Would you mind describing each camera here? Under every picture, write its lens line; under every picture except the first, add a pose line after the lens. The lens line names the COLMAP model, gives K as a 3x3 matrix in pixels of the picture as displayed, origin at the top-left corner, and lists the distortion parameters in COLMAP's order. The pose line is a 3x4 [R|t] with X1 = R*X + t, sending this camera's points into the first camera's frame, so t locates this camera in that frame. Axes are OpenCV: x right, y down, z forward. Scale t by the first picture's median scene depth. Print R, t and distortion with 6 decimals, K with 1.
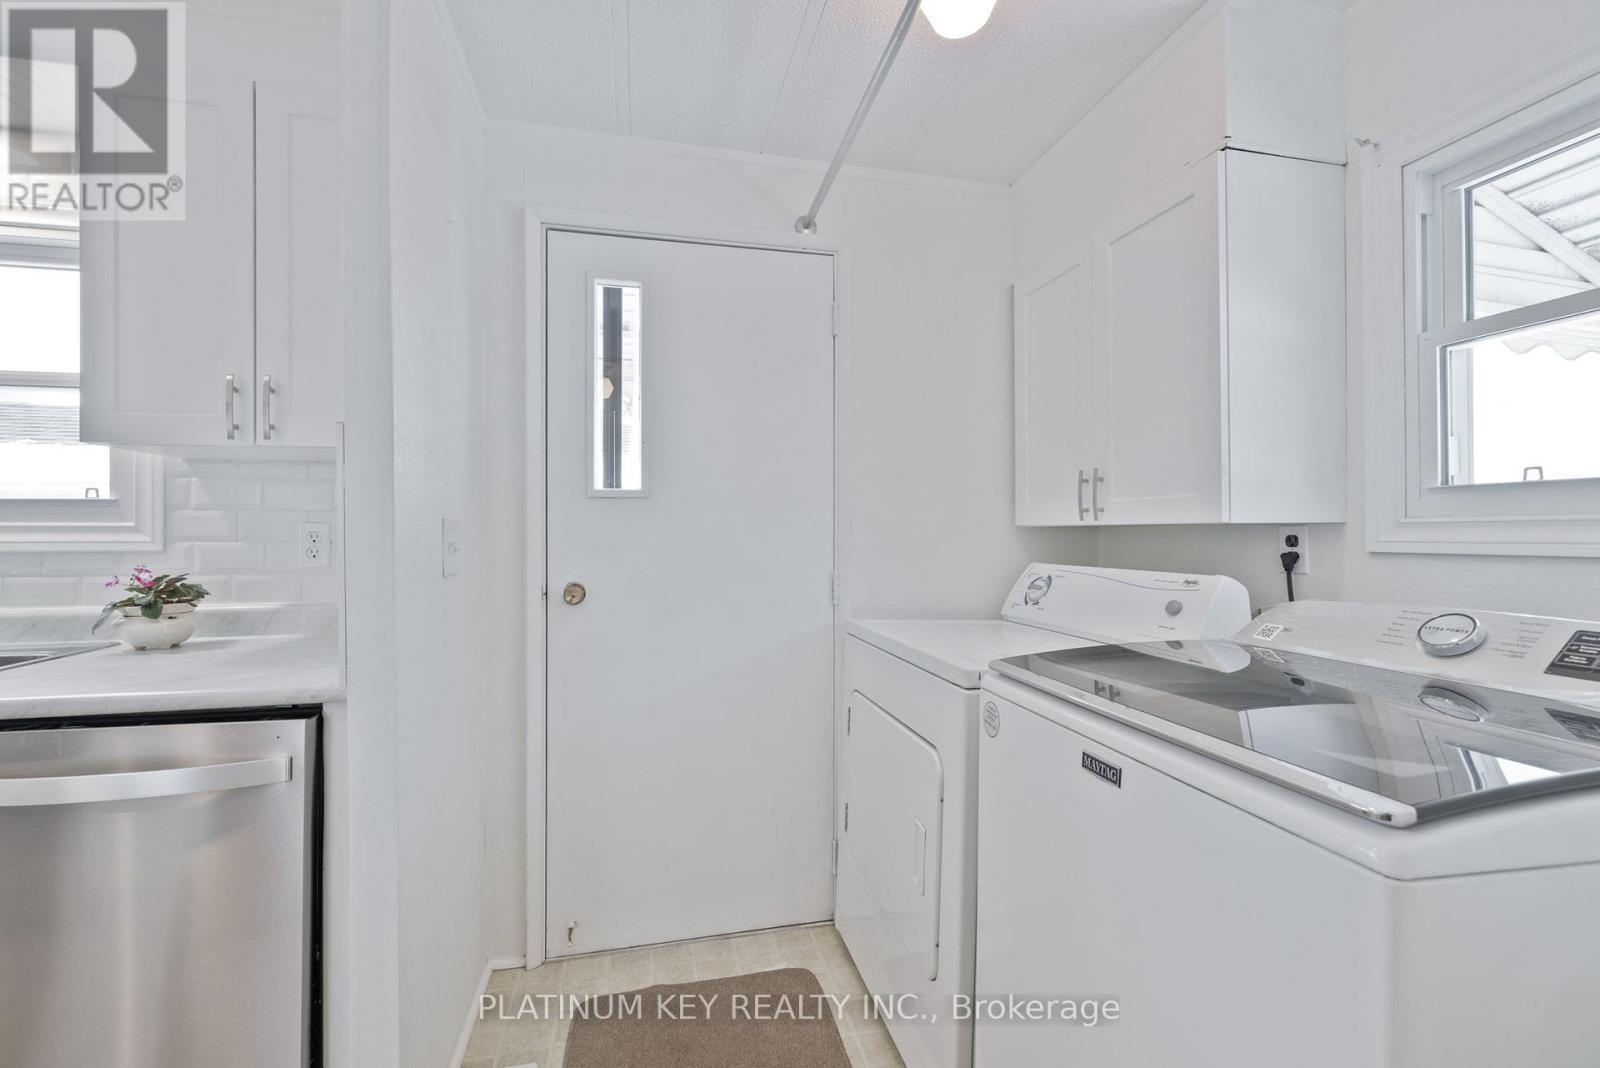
lens RADIAL K [[666.0, 0, 796.3], [0, 666.0, 530.8], [0, 0, 1]] dist [0.003107, -0.000562]
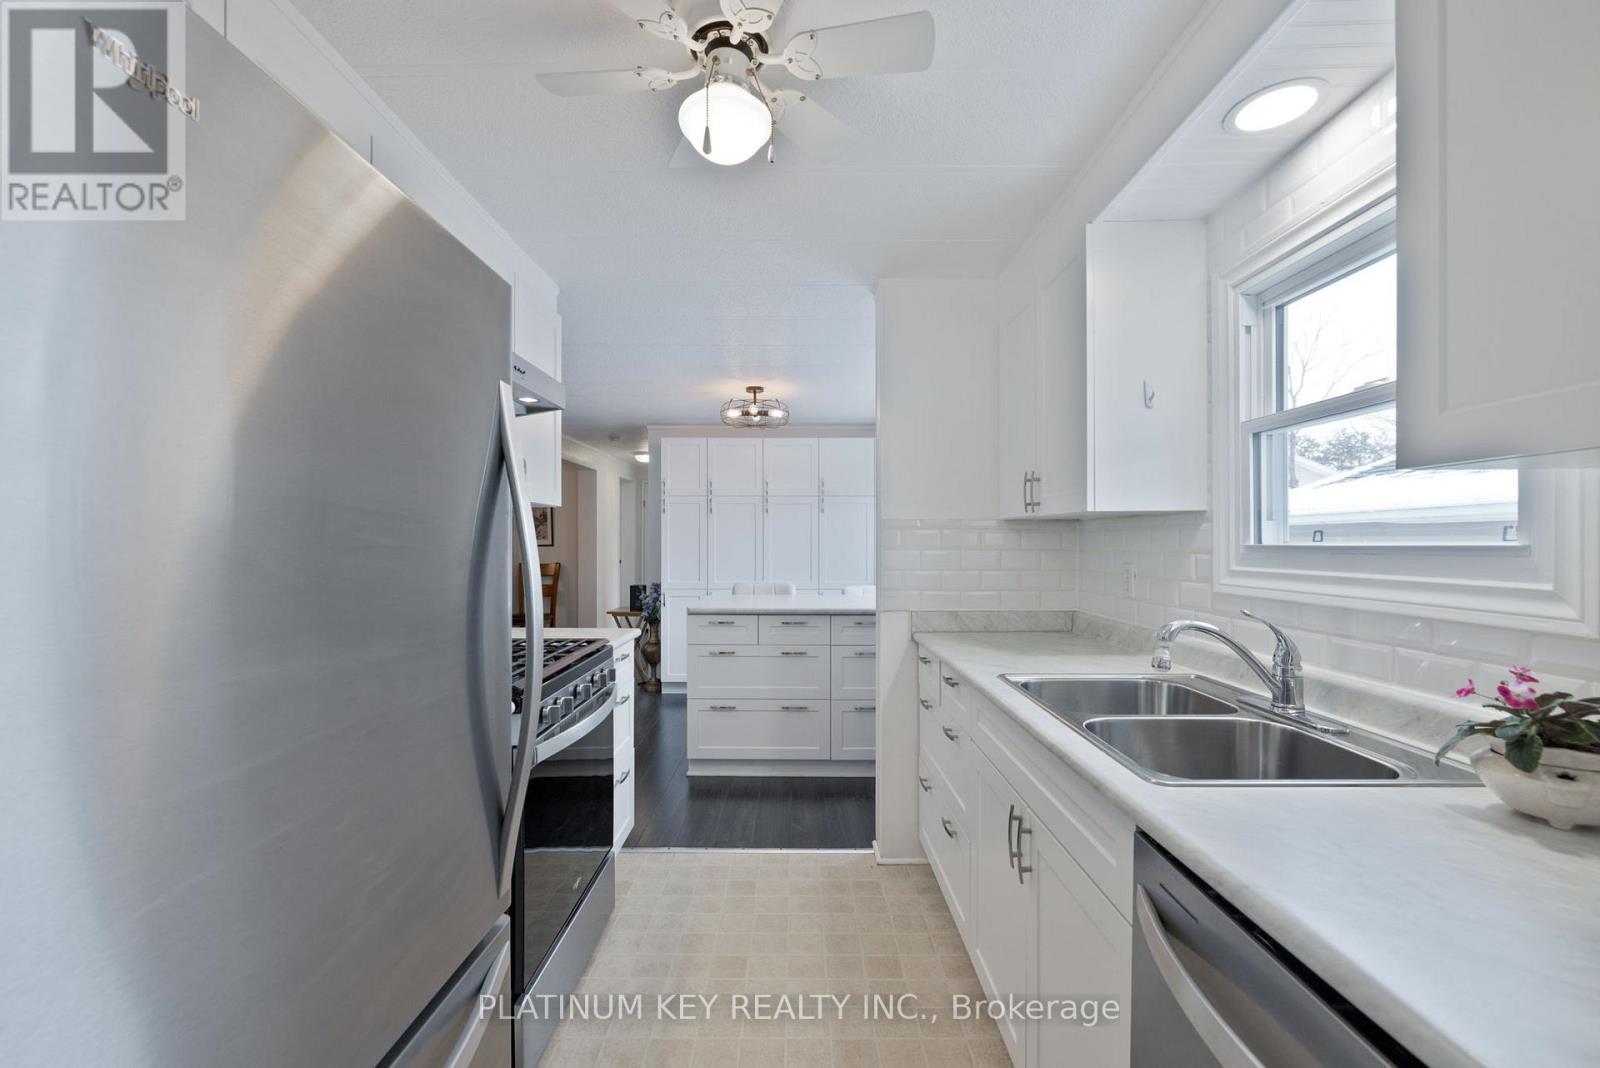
lens RADIAL K [[666.0, 0, 796.0], [0, 666.0, 538.9], [0, 0, 1]] dist [0.003107, -0.000562]
pose [[-0.228345, -0.003708, -0.973573, -0.275092], [0.005397, 0.999973, -0.005074, -0.060316], [0.973565, -0.006413, -0.228319, 0.524795]]
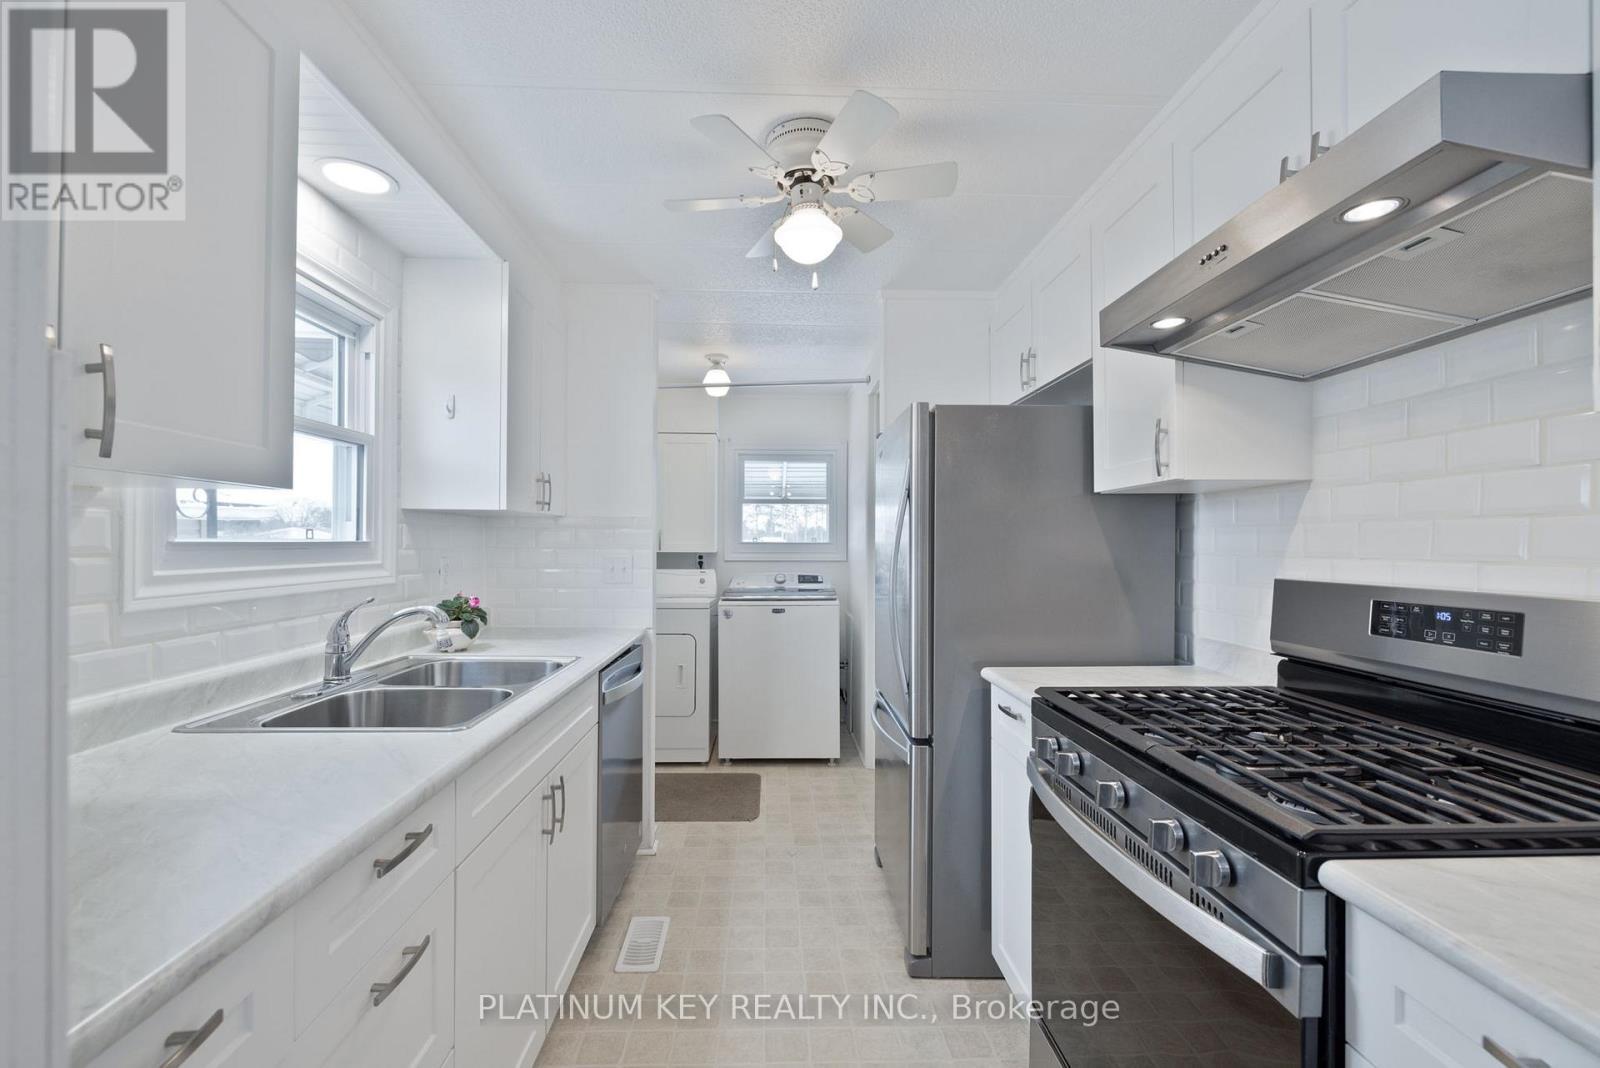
lens RADIAL K [[666.0, 0, 797.9], [0, 666.0, 540.7], [0, 0, 1]] dist [0.003107, -0.000562]
pose [[0.177892, 0.005888, 0.984032, -2.272610], [-0.006863, 0.999965, -0.004743, -0.053033], [-0.984026, -0.005910, 0.177926, 0.048130]]
